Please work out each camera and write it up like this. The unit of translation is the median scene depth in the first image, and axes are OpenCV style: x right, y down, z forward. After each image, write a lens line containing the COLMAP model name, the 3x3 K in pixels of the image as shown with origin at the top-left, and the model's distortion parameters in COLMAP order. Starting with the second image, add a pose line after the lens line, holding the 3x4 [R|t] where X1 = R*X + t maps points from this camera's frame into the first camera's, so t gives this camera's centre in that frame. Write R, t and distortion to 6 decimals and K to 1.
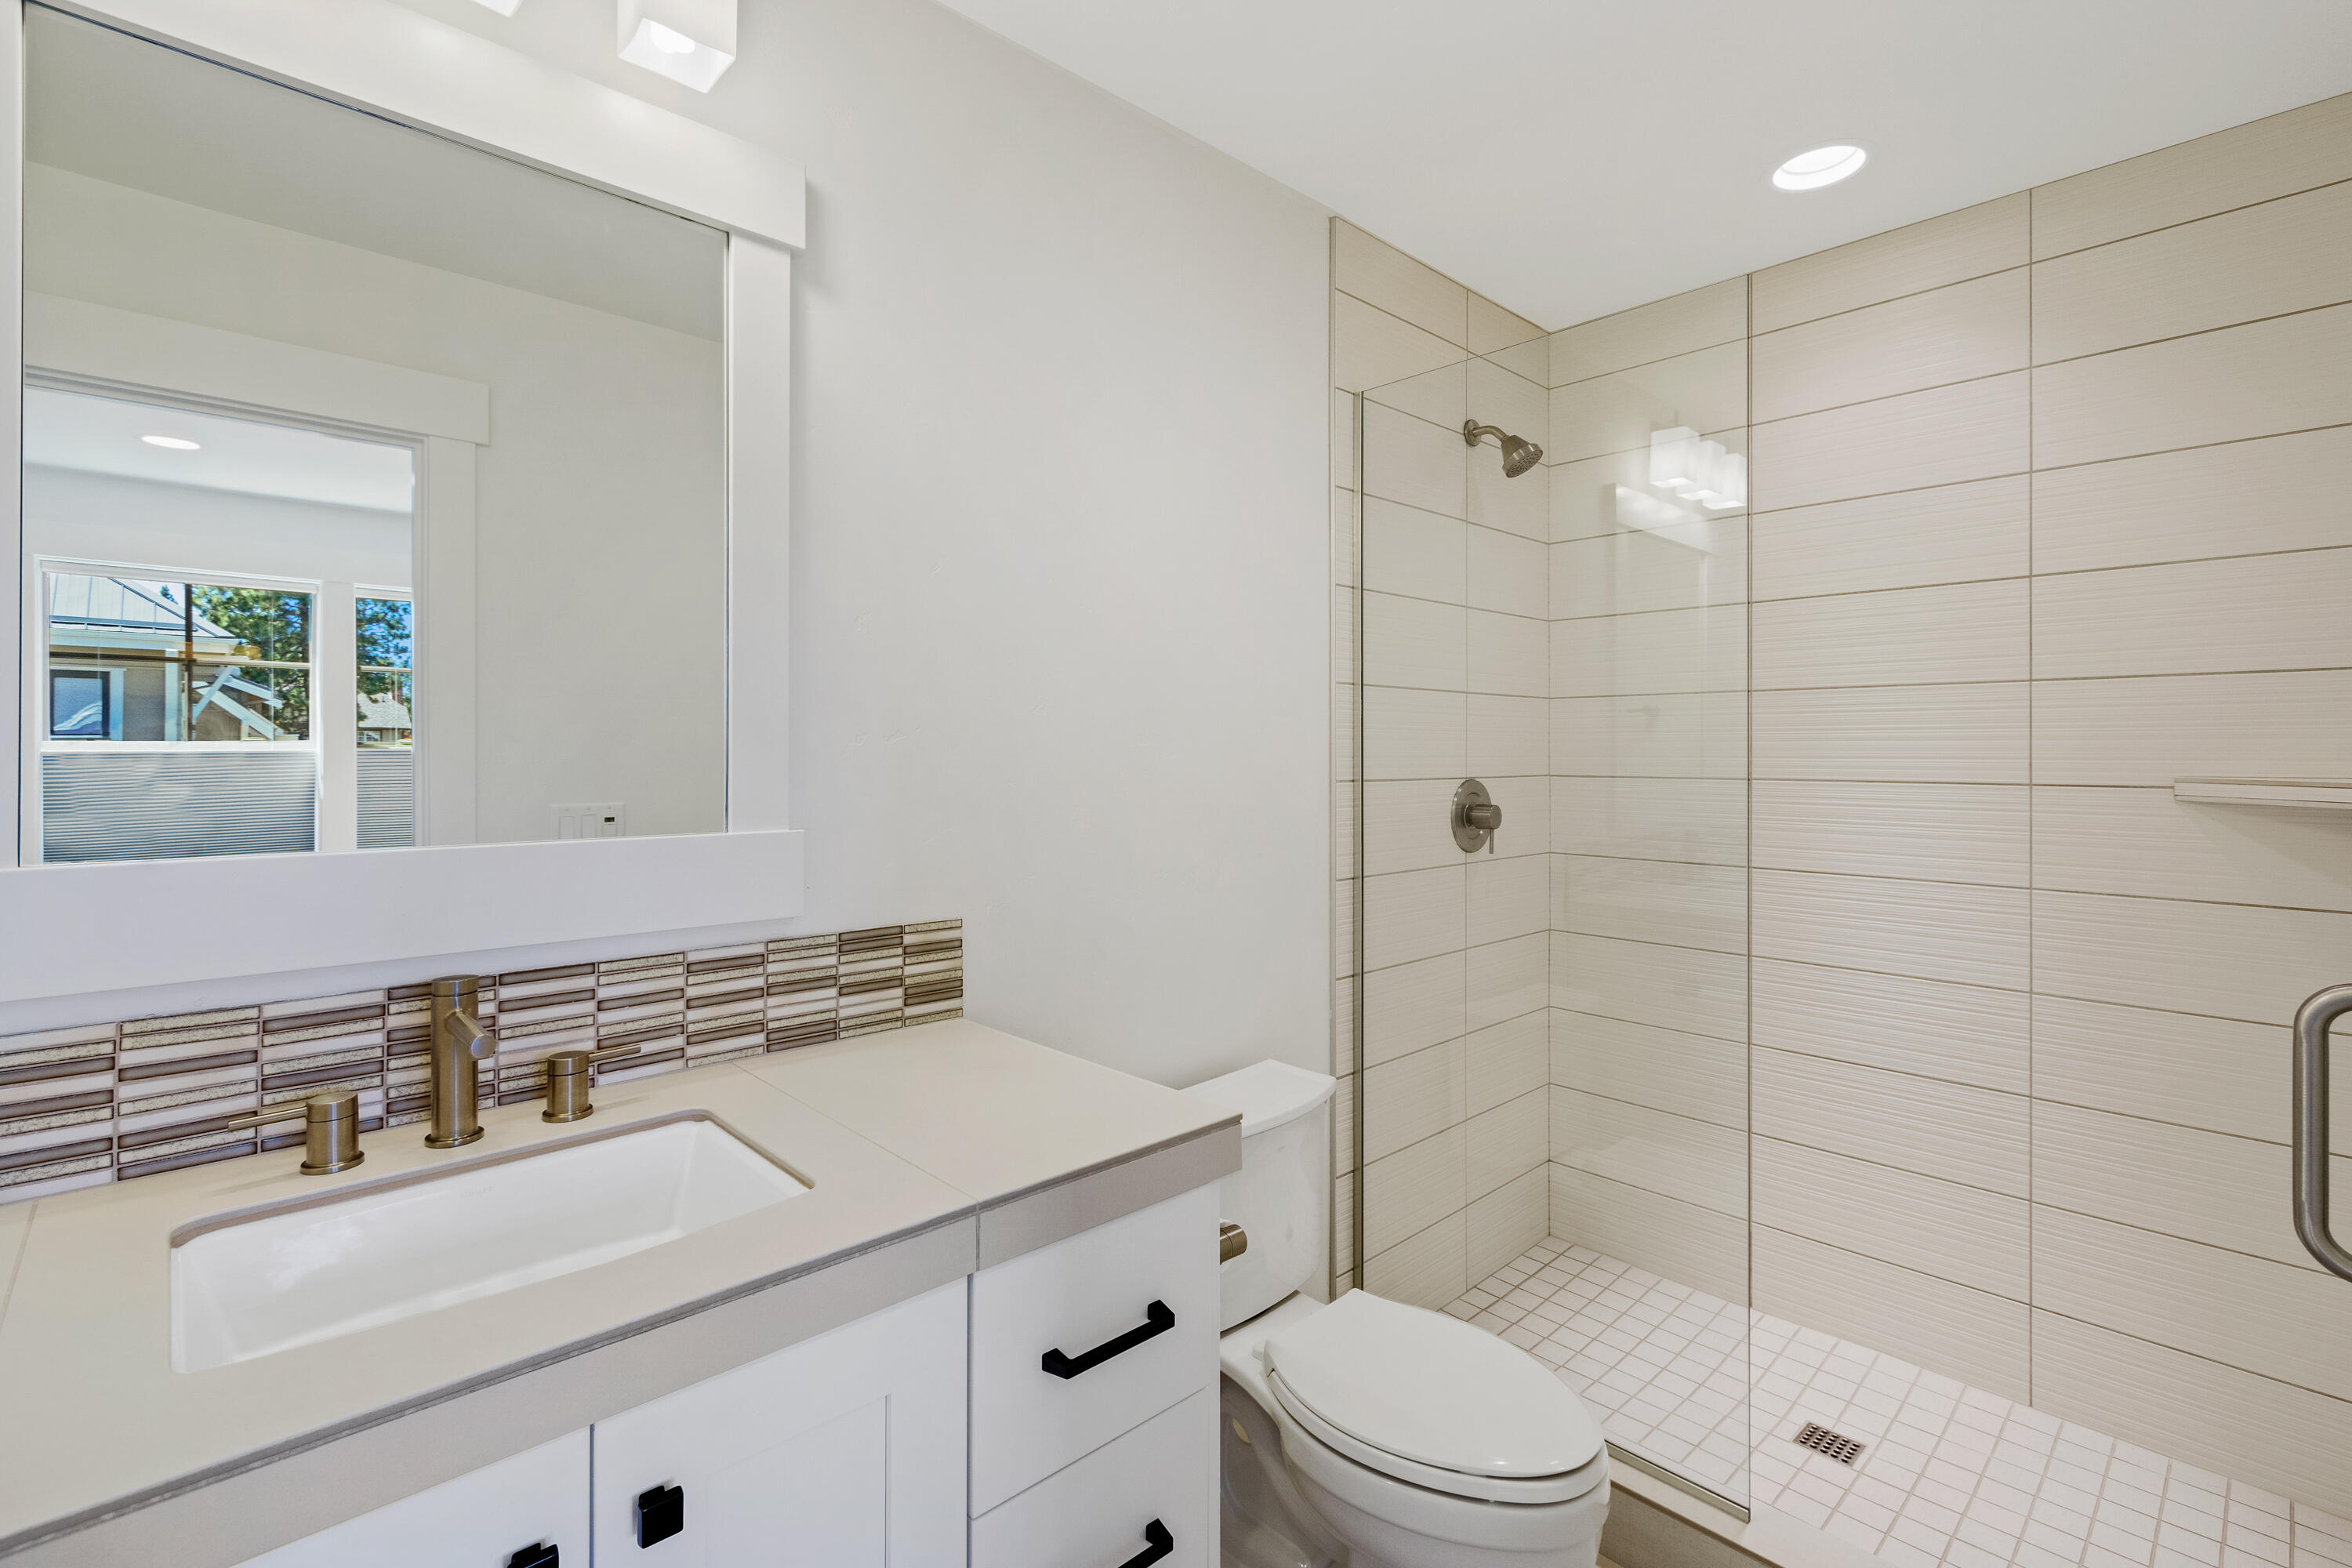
lens RADIAL K [[1080.1, 0, 1184.8], [0, 1080.1, 743.4], [0, 0, 1]] dist [0.003172, -0.000628]
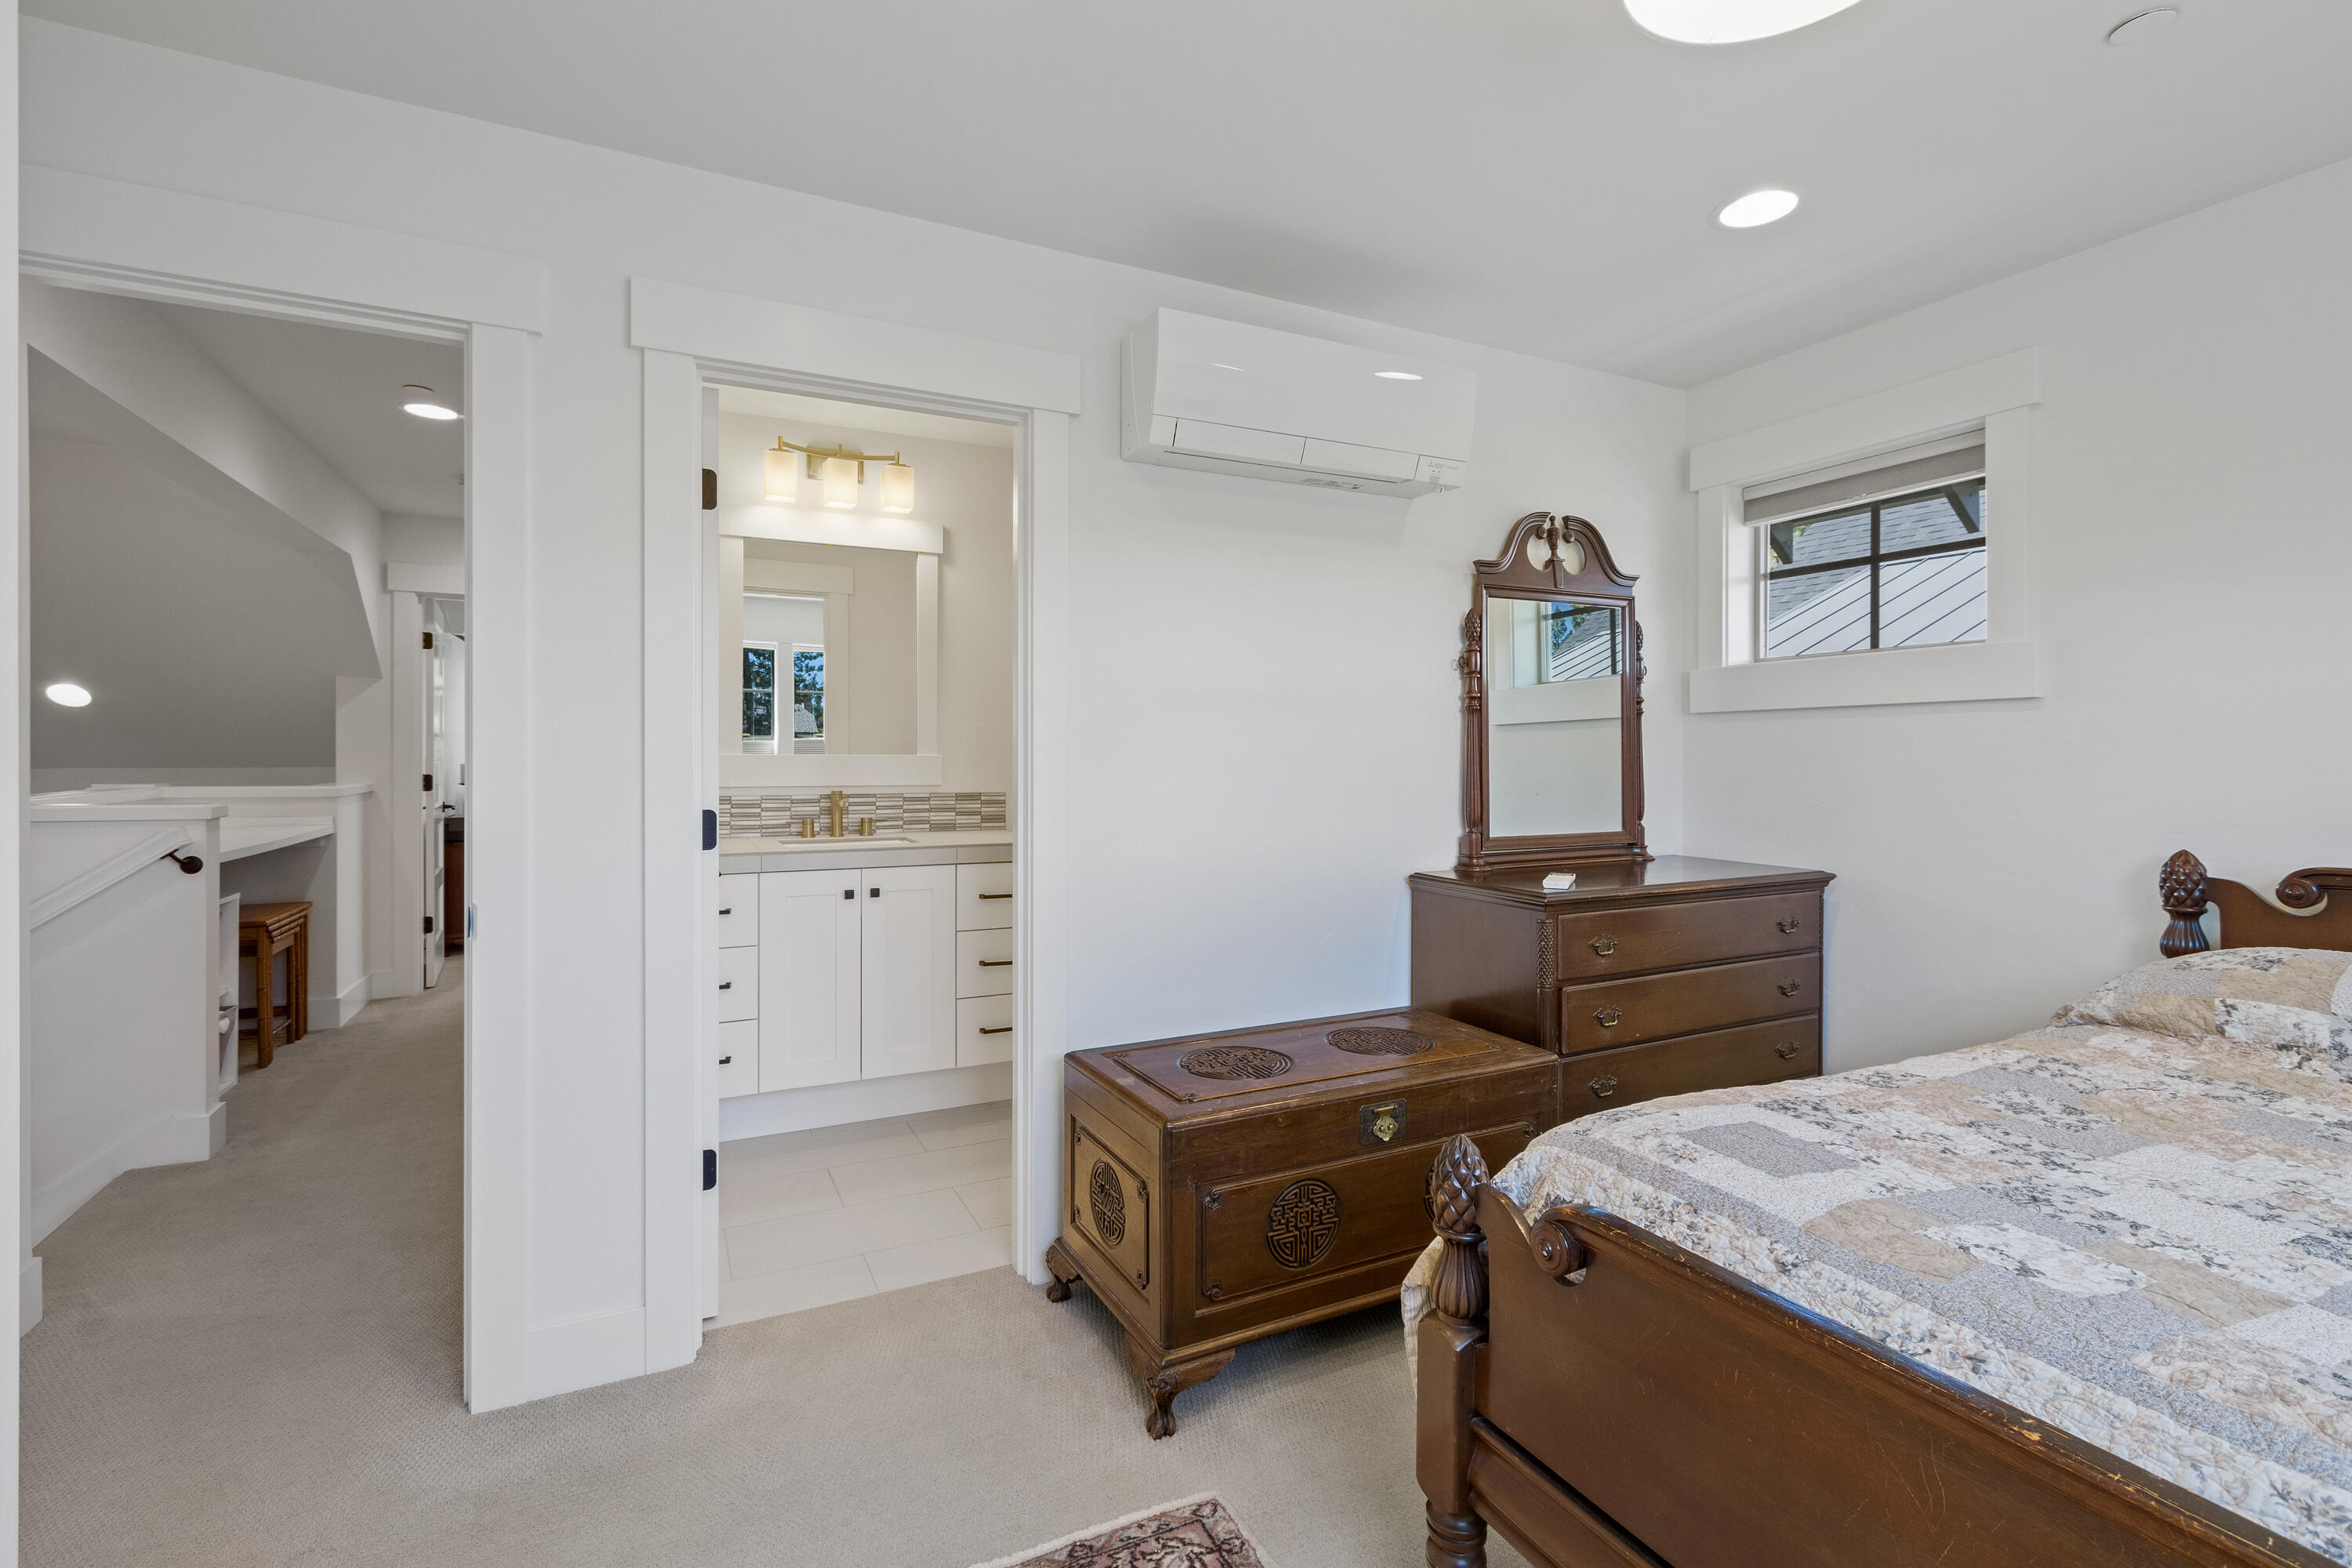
lens RADIAL K [[1080.1, 0, 1180.9], [0, 1080.1, 752.5], [0, 0, 1]] dist [0.003172, -0.000628]
pose [[0.955617, 0.001189, -0.294609, 1.126885], [0.000508, 0.999984, 0.005684, 0.057448], [0.294610, -0.005581, 0.955601, -1.597645]]
